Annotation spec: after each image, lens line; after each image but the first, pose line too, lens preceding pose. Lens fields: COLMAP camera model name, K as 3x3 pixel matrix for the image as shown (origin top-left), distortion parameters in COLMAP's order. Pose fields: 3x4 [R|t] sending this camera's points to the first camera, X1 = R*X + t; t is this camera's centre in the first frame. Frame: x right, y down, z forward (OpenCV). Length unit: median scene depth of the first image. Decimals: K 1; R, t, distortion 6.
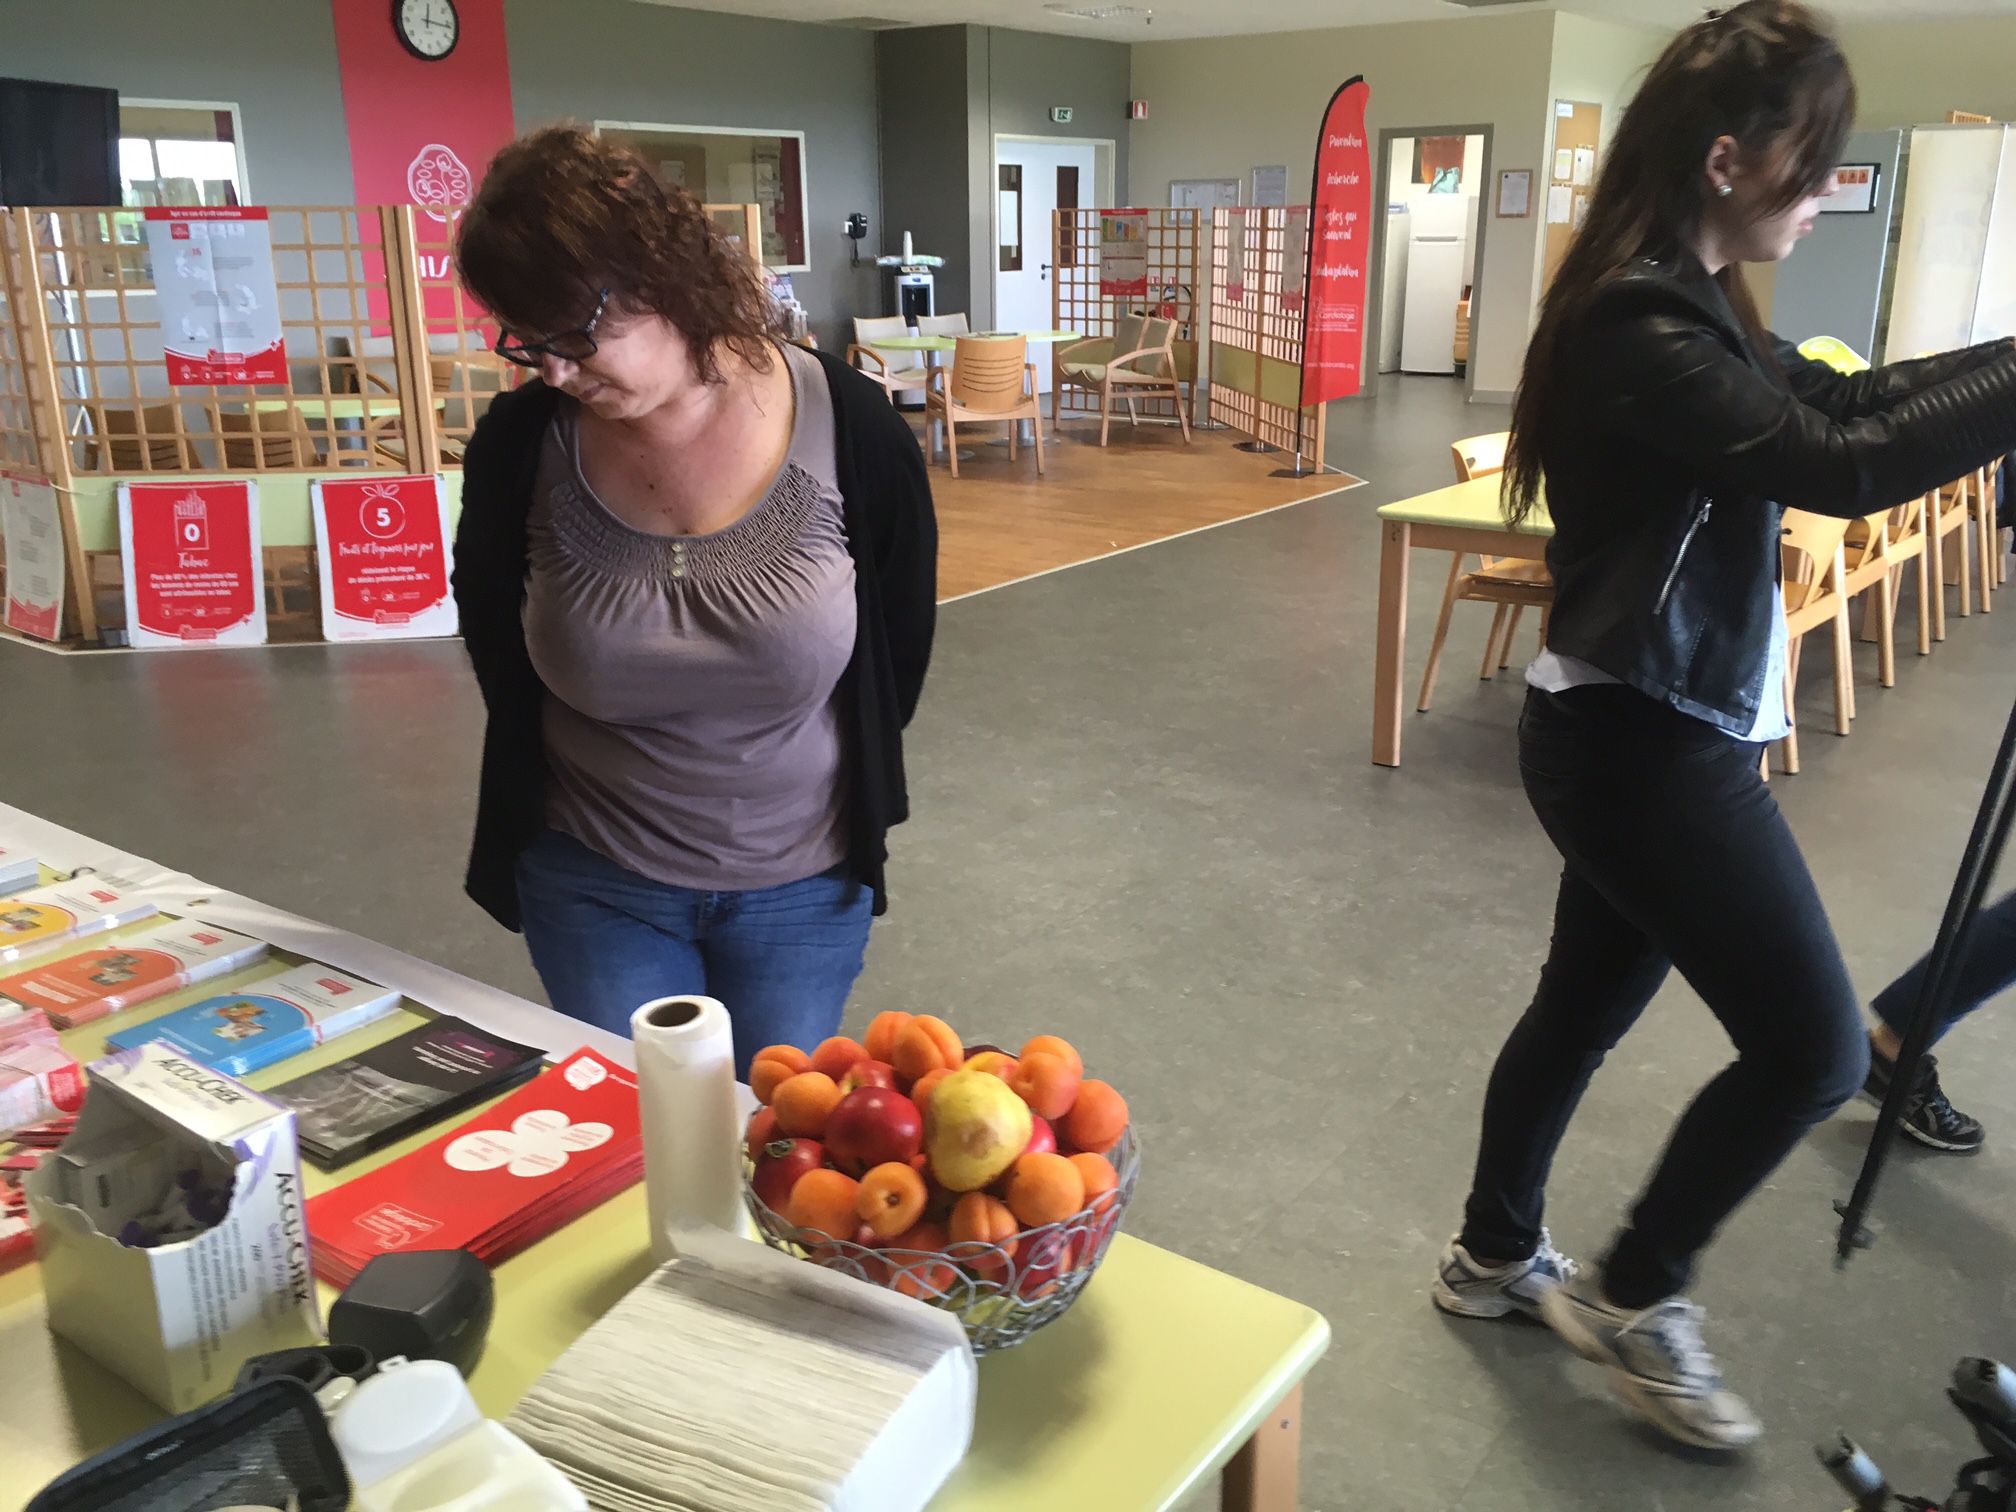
lens RADIAL K [[1729.7, 0, 1005.3], [0, 1729.7, 755.4], [0, 0, 1]] dist [0.075444, -0.082688]
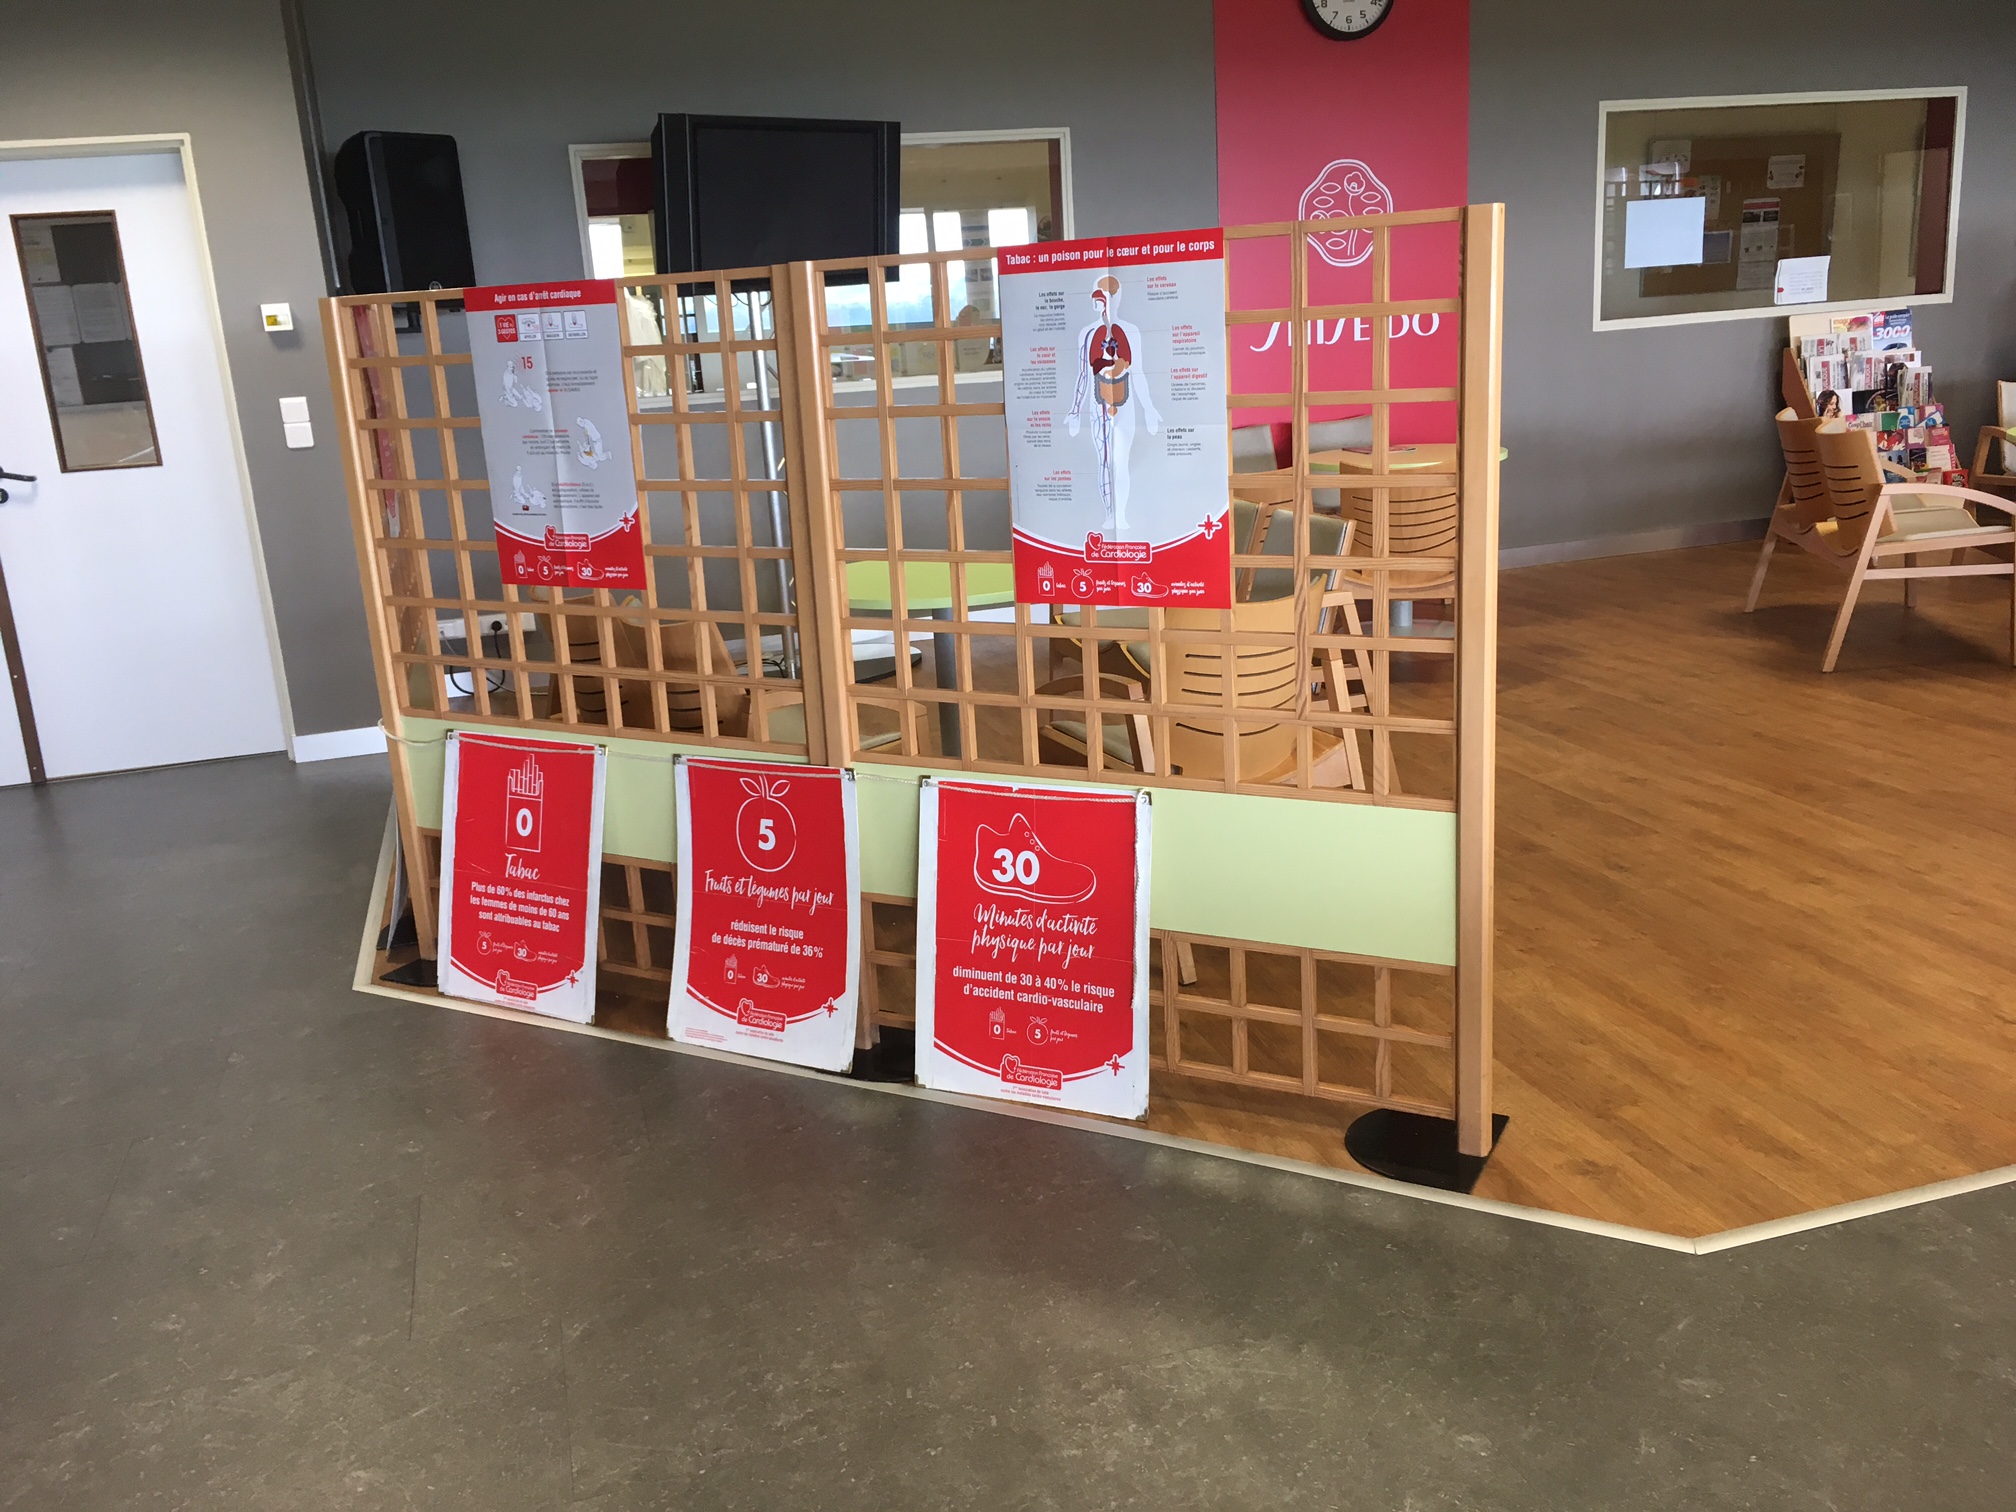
lens RADIAL K [[1729.7, 0, 1014.9], [0, 1729.7, 757.2], [0, 0, 1]] dist [0.075444, -0.082688]
pose [[0.802002, 0.114864, -0.586173, 0.005720], [-0.123740, 0.991998, 0.025086, -0.054235], [0.584363, 0.052414, 0.809798, 0.179384]]
